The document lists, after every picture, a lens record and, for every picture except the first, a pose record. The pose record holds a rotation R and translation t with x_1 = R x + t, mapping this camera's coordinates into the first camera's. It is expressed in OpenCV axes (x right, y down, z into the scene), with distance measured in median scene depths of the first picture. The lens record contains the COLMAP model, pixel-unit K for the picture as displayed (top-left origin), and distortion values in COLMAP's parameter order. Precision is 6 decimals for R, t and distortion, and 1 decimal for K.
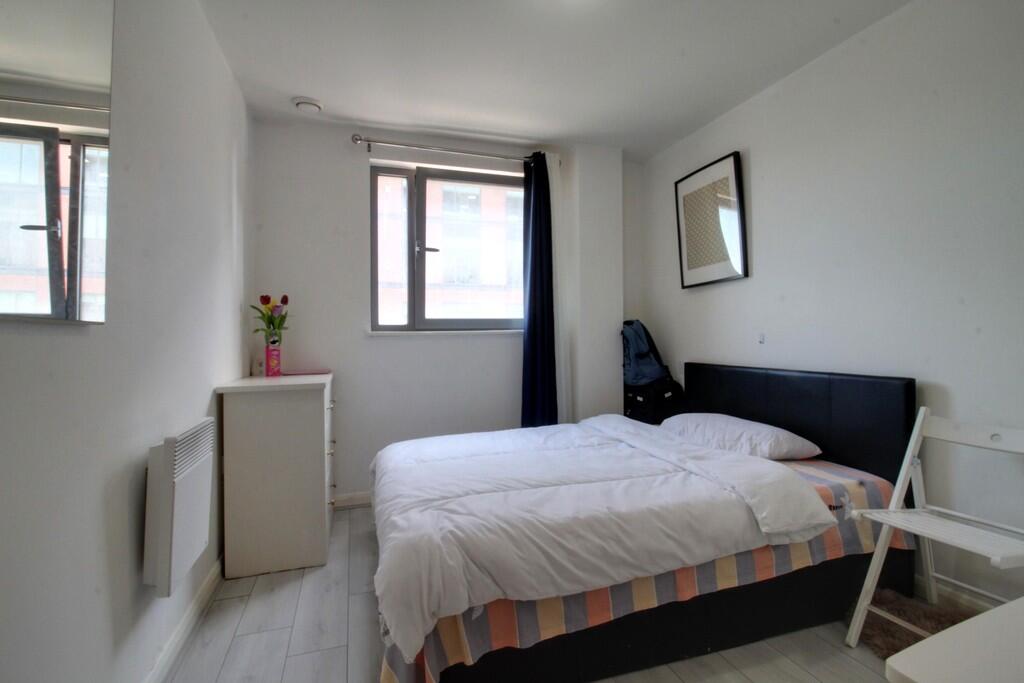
lens RADIAL K [[476.9, 0, 511.2], [0, 476.9, 330.8], [0, 0, 1]] dist [-0.003373, 0.000098]
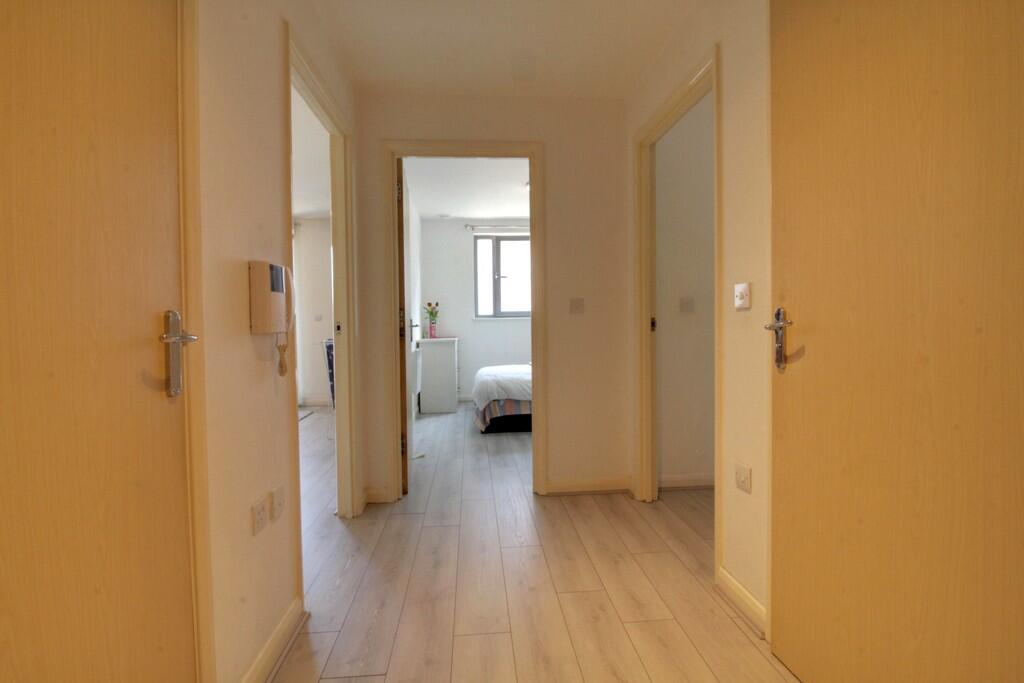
lens RADIAL K [[476.9, 0, 514.4], [0, 476.9, 341.0], [0, 0, 1]] dist [-0.003373, 0.000098]
pose [[0.974869, 0.007062, -0.222668, 0.375004], [0.005616, 0.998401, 0.056250, -0.016756], [0.222710, -0.056087, 0.973270, -1.097724]]
